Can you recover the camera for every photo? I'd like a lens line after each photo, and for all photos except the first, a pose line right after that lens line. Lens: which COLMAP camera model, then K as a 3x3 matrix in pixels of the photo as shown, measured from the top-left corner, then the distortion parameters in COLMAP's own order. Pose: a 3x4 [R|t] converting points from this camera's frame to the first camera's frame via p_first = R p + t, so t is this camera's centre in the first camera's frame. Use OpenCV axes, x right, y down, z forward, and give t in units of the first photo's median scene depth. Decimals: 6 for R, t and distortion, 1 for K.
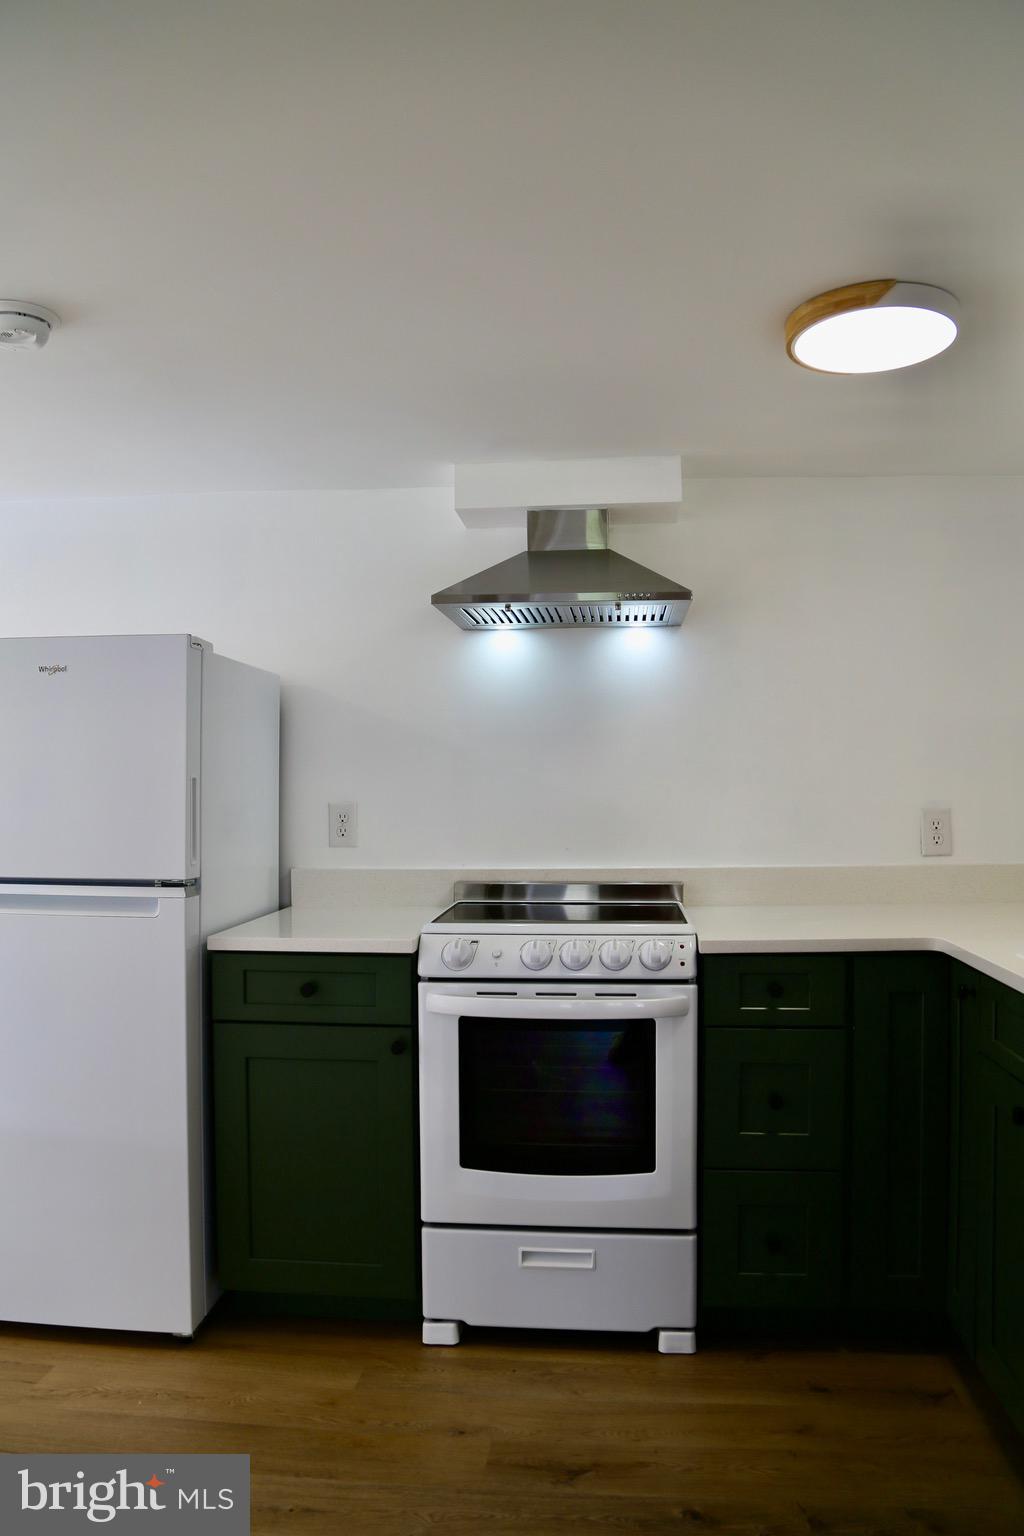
lens RADIAL K [[1058.0, 0, 542.8], [0, 1058.0, 768.3], [0, 0, 1]] dist [-0.114982, 0.056235]
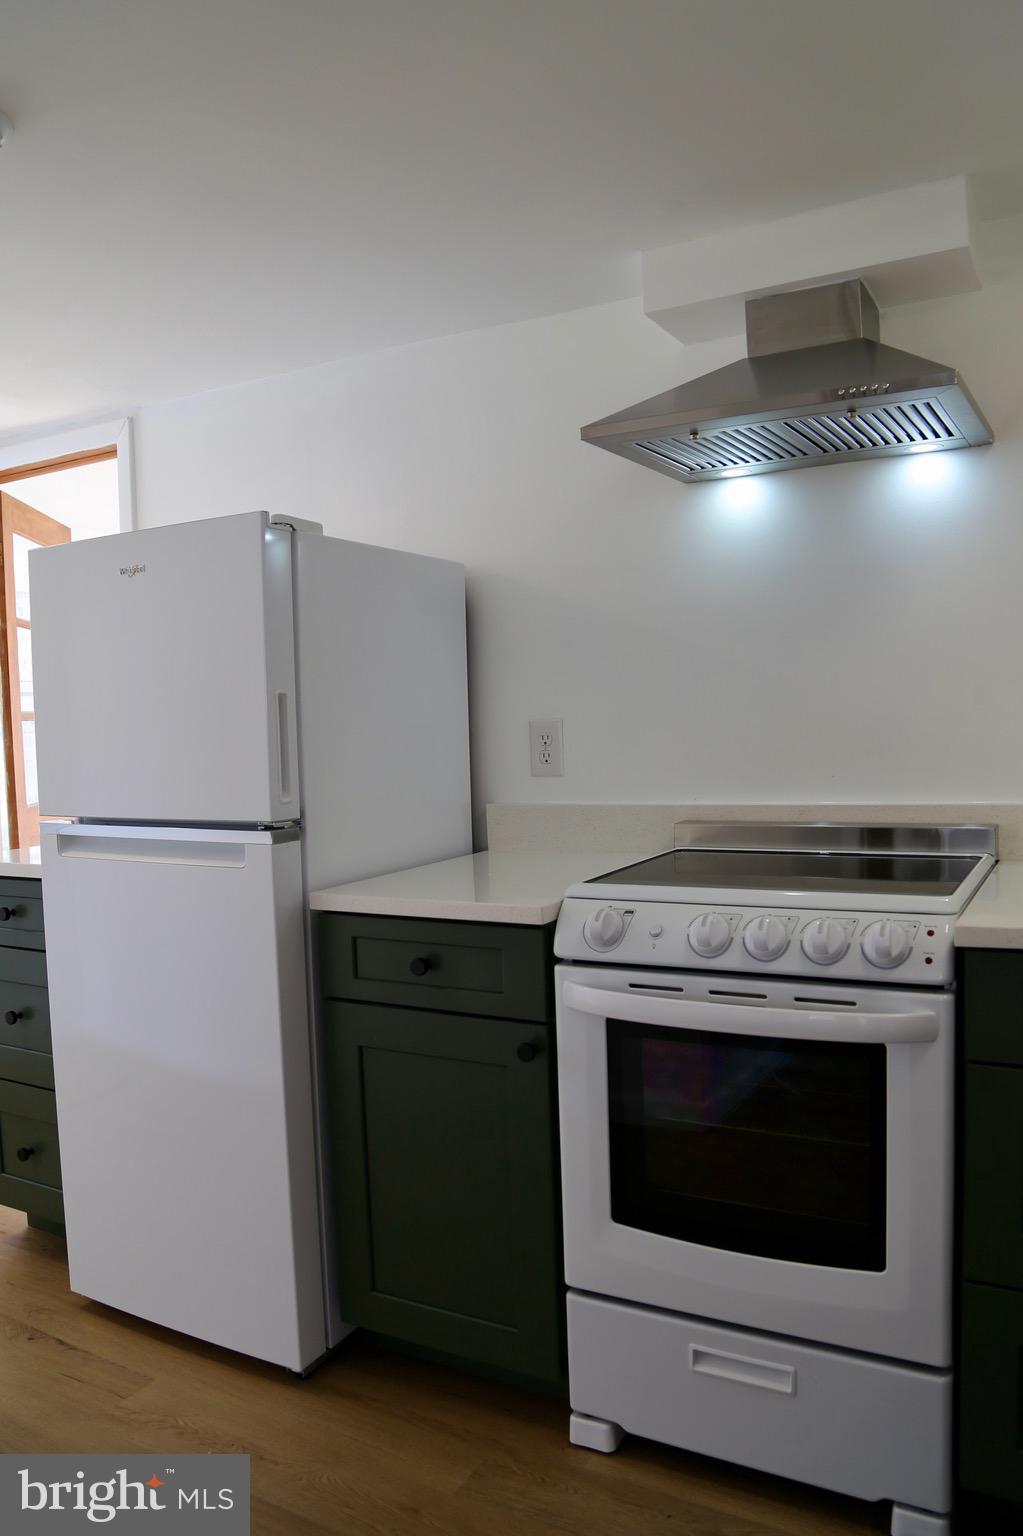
lens RADIAL K [[1113.5, 0, 539.8], [0, 1113.5, 765.3], [0, 0, 1]] dist [-0.113785, 0.053899]
pose [[0.914671, -0.009714, -0.404082, 0.183536], [0.038232, 0.997308, 0.062567, 0.018610], [0.402387, -0.072678, 0.912580, 0.310566]]
